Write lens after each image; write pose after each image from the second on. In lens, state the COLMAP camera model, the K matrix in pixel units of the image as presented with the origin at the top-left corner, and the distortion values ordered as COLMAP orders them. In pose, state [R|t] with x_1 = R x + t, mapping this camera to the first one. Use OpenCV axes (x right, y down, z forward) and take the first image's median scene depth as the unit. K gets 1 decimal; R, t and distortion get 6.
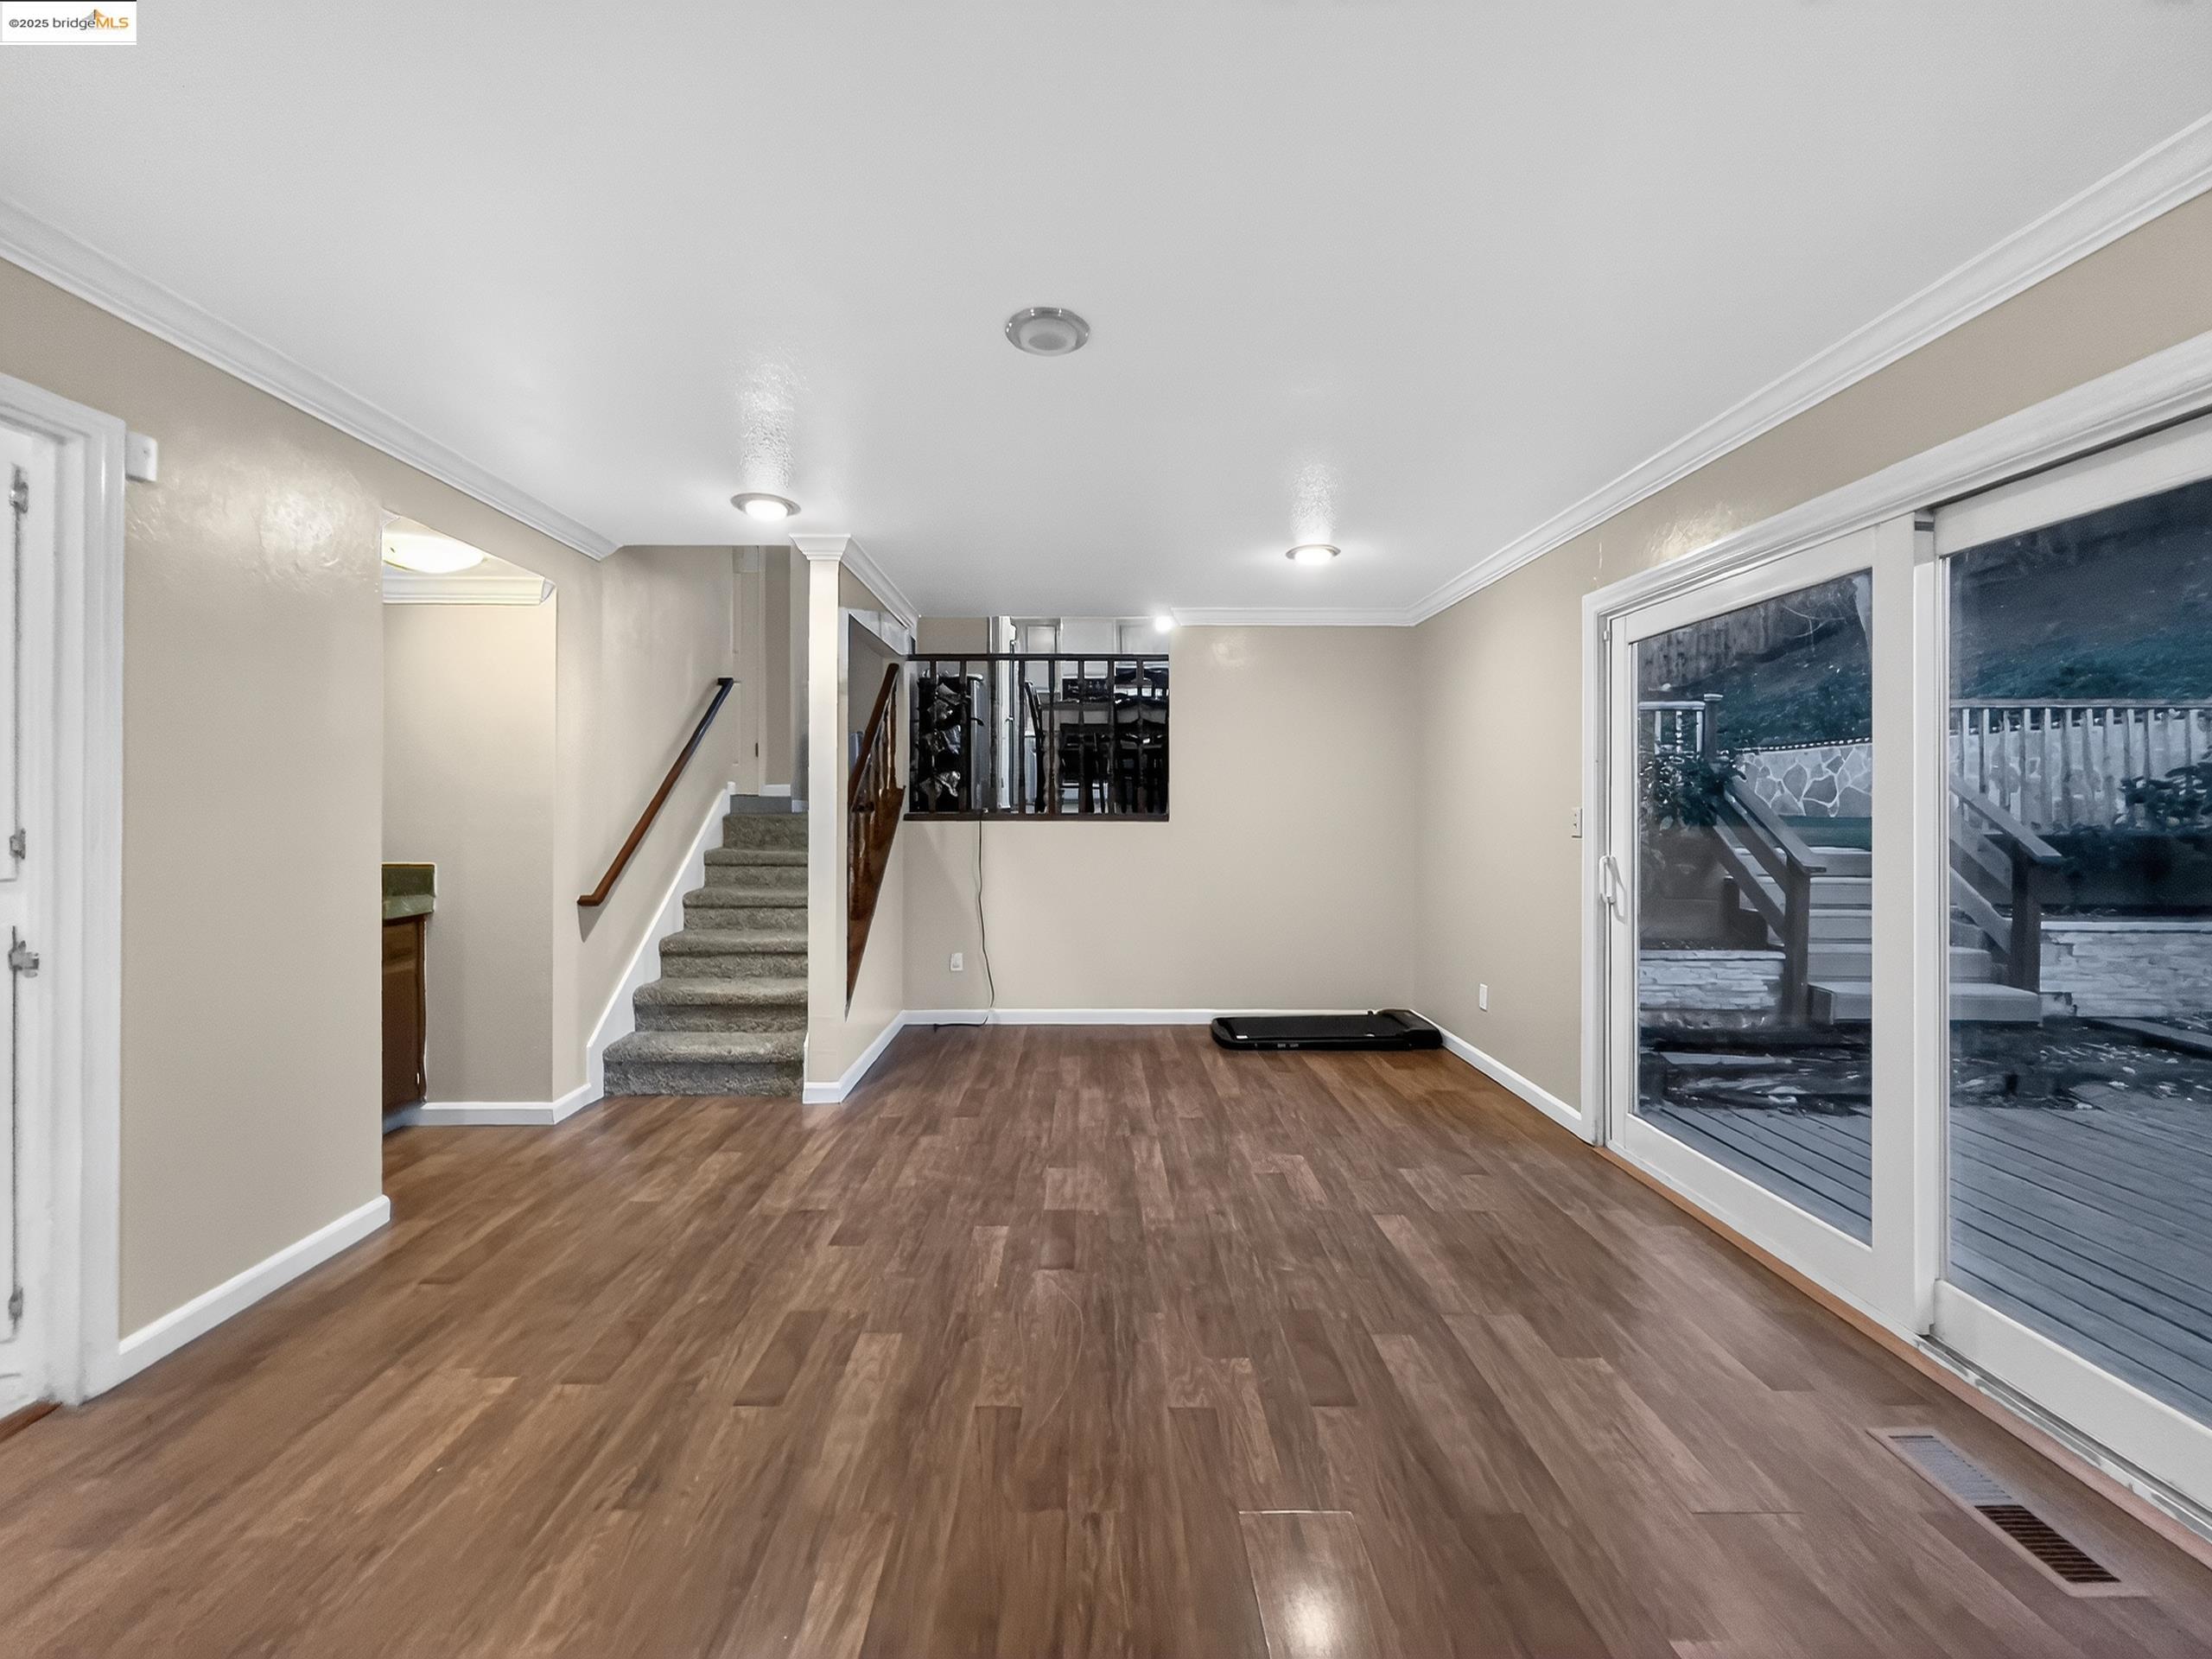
lens RADIAL K [[898.4, 0, 1102.7], [0, 898.4, 819.4], [0, 0, 1]] dist [0.000892, 0.000503]
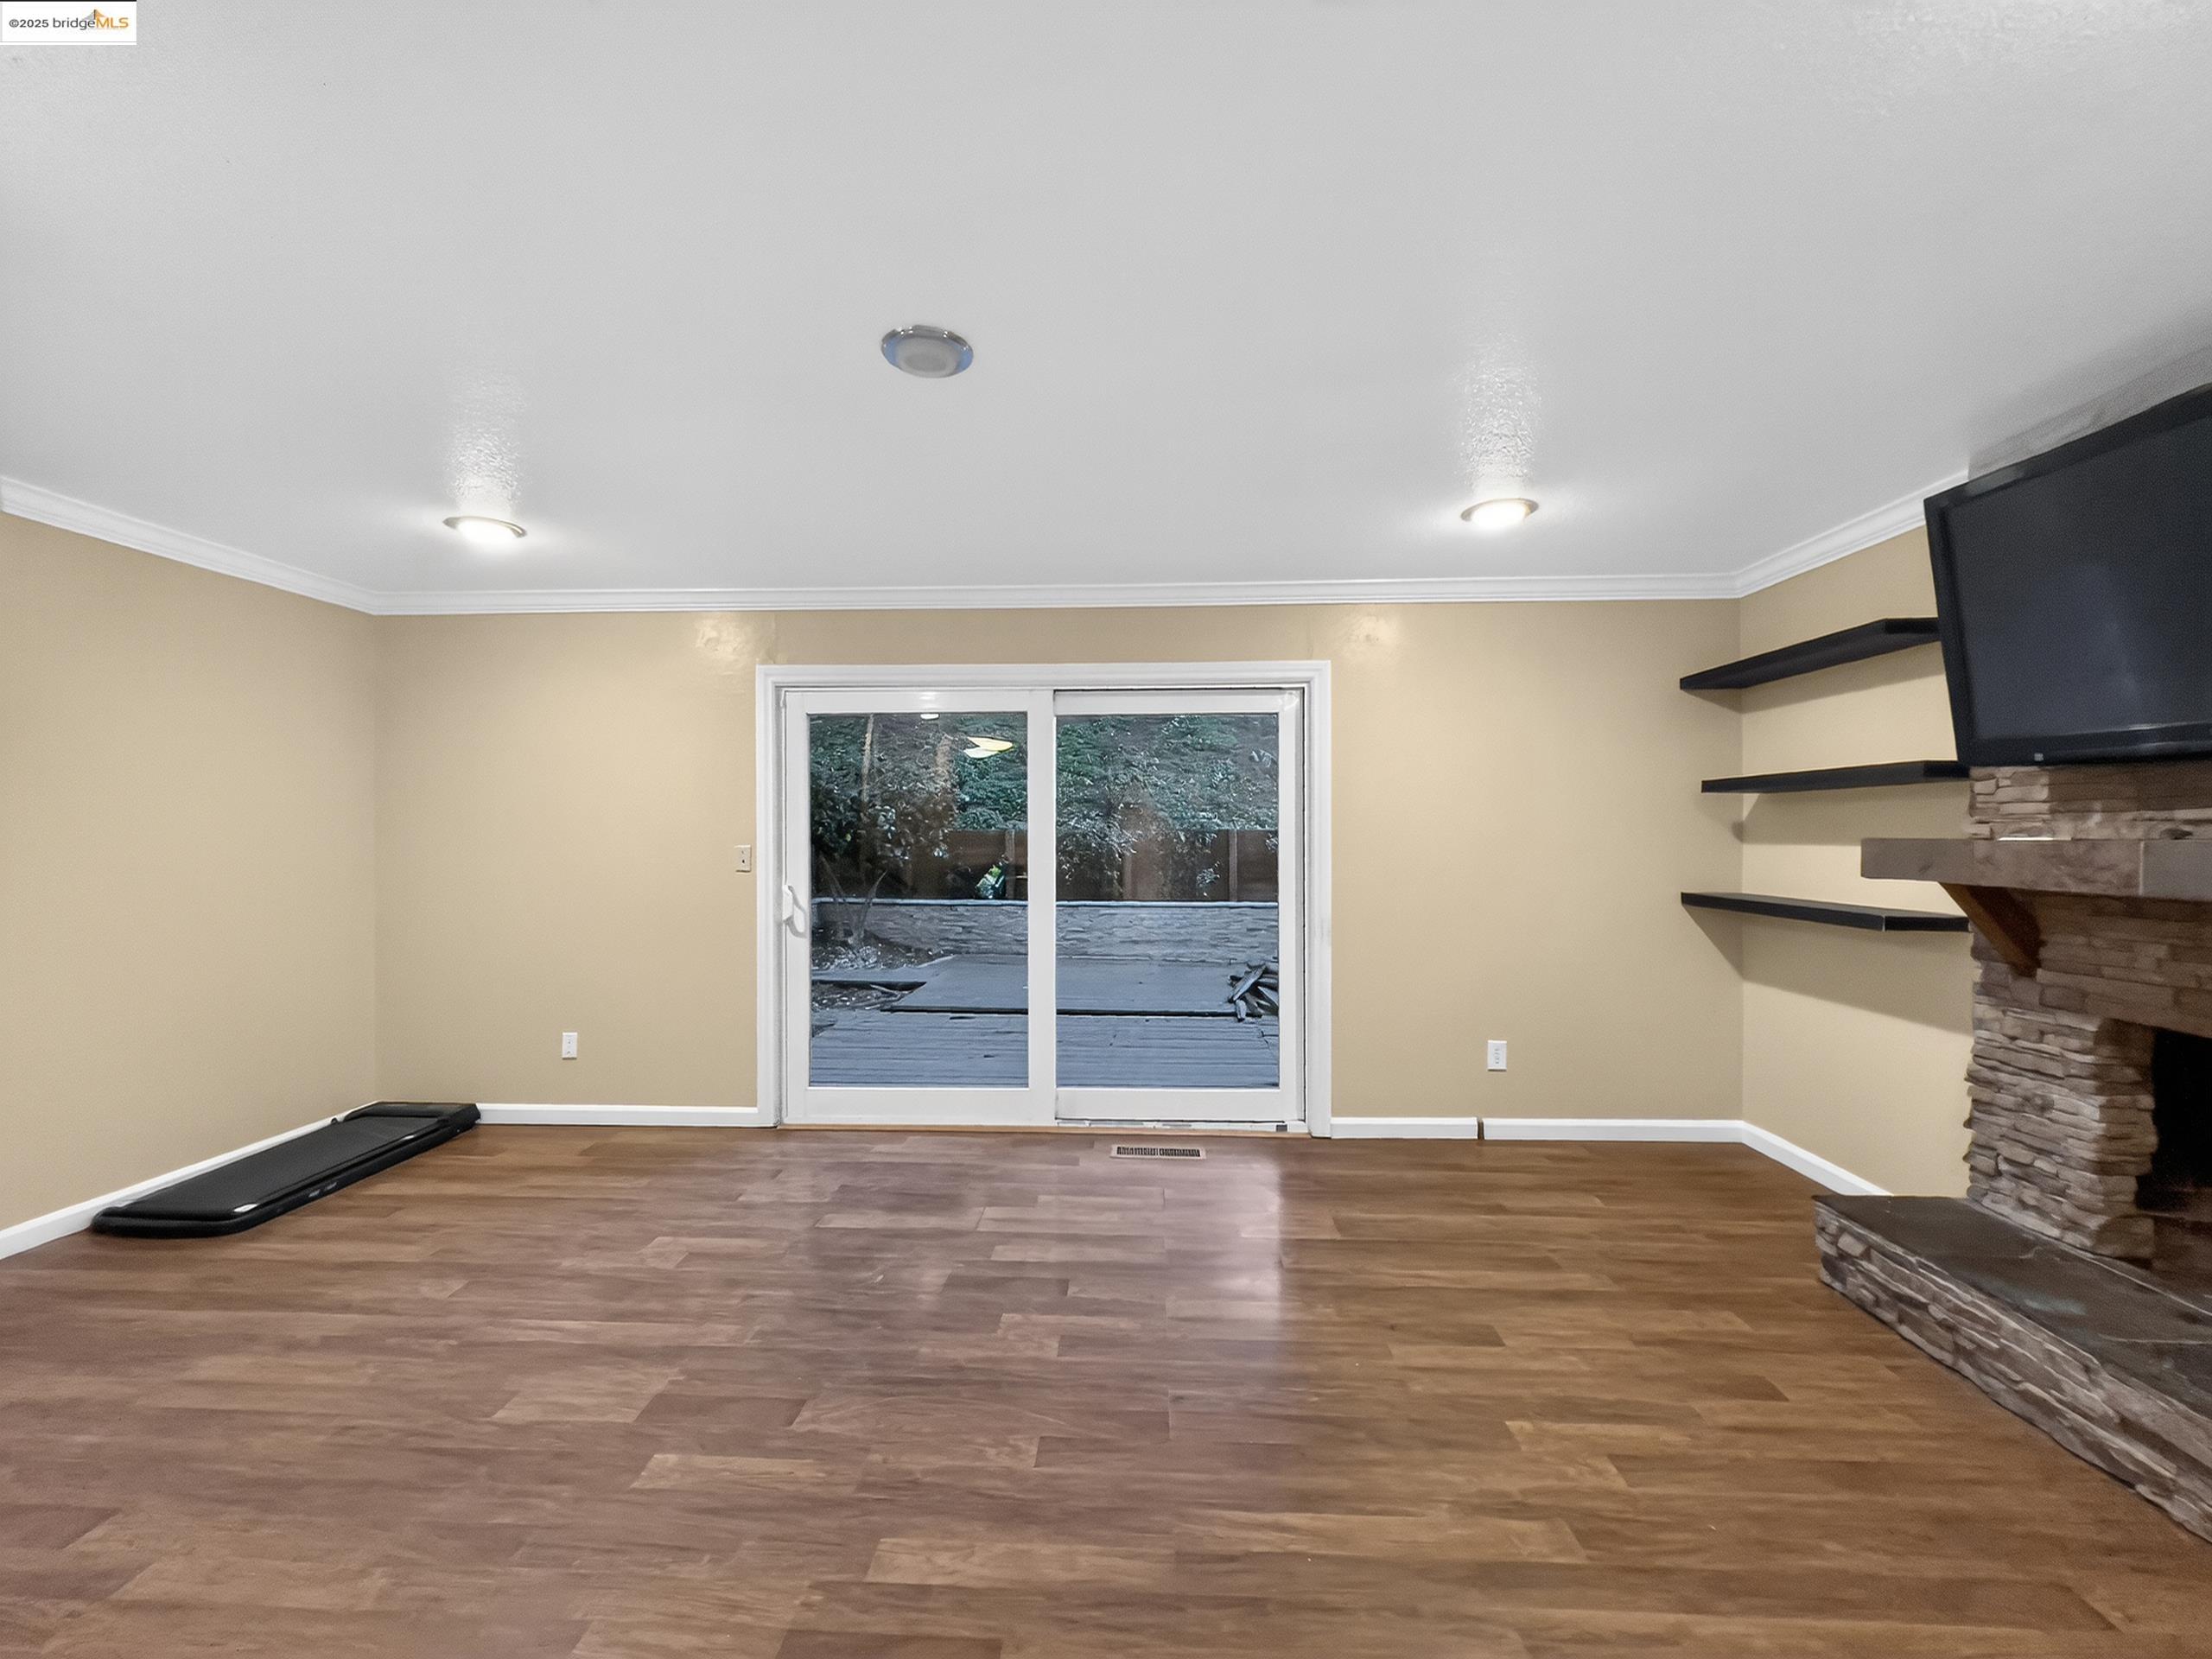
lens RADIAL K [[919.7, 0, 1106.0], [0, 919.7, 829.5], [0, 0, 1]] dist [0.002389, 0.000785]
pose [[0.054996, 0.003183, 0.998481, -1.020737], [0.011285, 0.999929, -0.003810, -0.036953], [-0.998423, 0.011477, 0.054957, 0.763049]]
